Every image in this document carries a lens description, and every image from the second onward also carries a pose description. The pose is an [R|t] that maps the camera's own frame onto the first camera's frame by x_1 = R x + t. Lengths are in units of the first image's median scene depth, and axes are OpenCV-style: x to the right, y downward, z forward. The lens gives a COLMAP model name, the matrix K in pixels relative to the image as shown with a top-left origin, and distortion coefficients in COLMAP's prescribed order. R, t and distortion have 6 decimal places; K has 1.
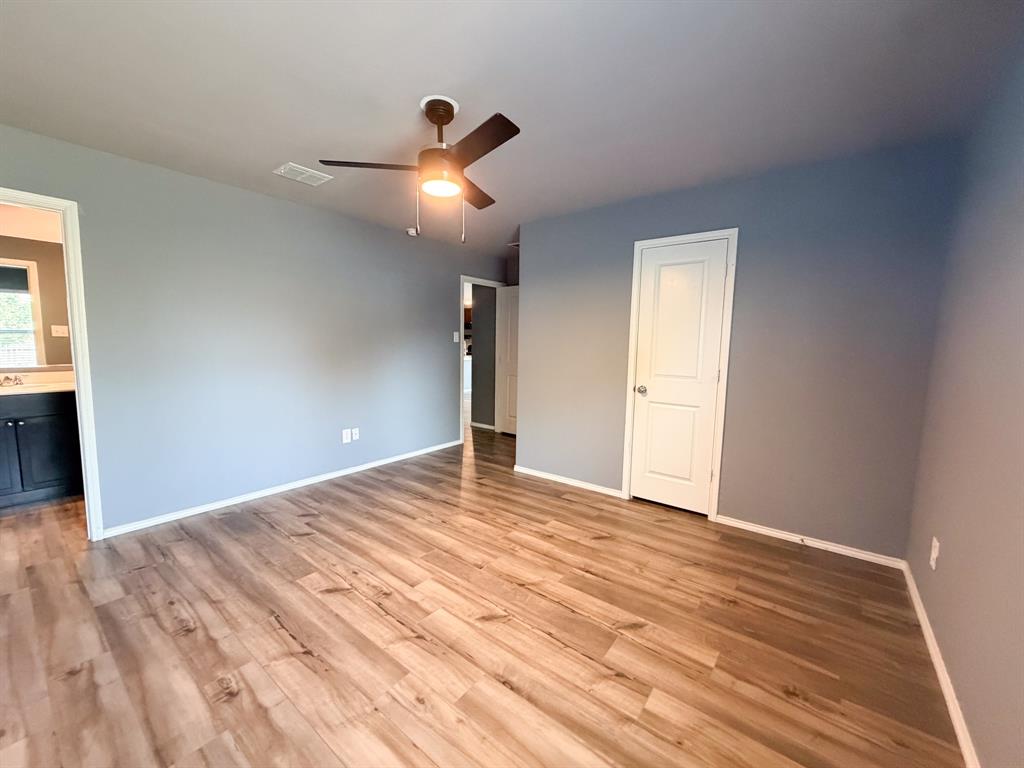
lens RADIAL K [[408.8, 0, 510.9], [0, 408.8, 381.9], [0, 0, 1]] dist [0.000684, 0.000026]
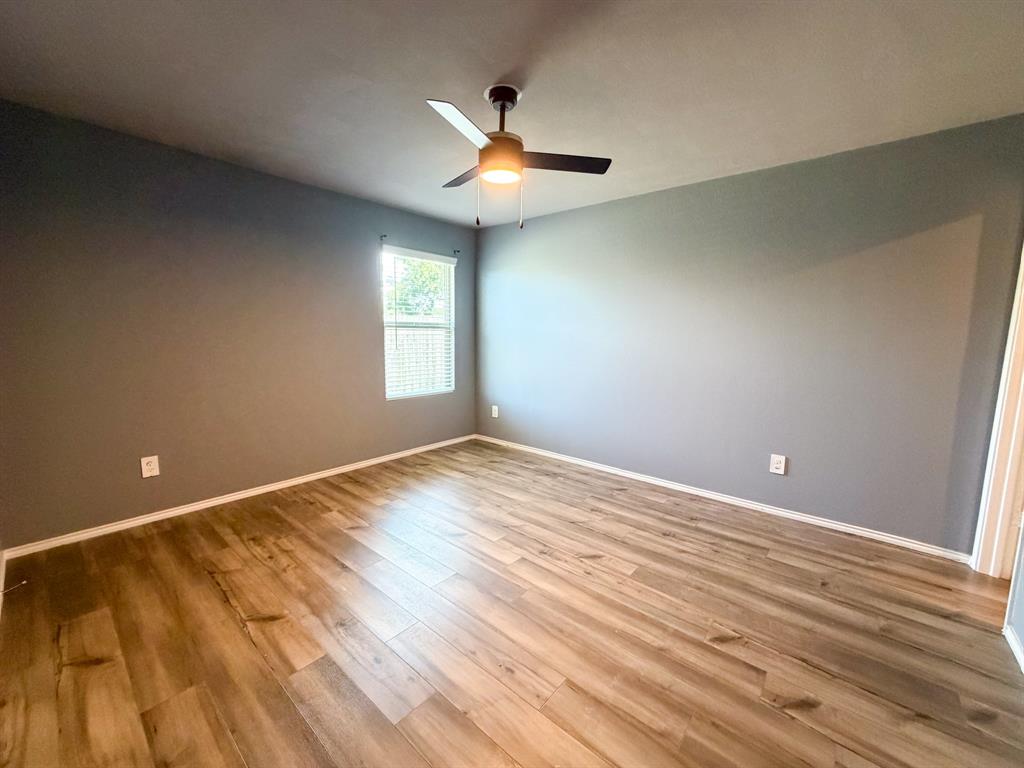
lens RADIAL K [[408.8, 0, 510.9], [0, 408.8, 381.9], [0, 0, 1]] dist [0.000684, 0.000026]
pose [[-0.998505, -0.034518, 0.042373, -0.233871], [-0.024437, 0.975467, 0.218784, -0.181668], [-0.048885, 0.217422, -0.974853, 1.917697]]
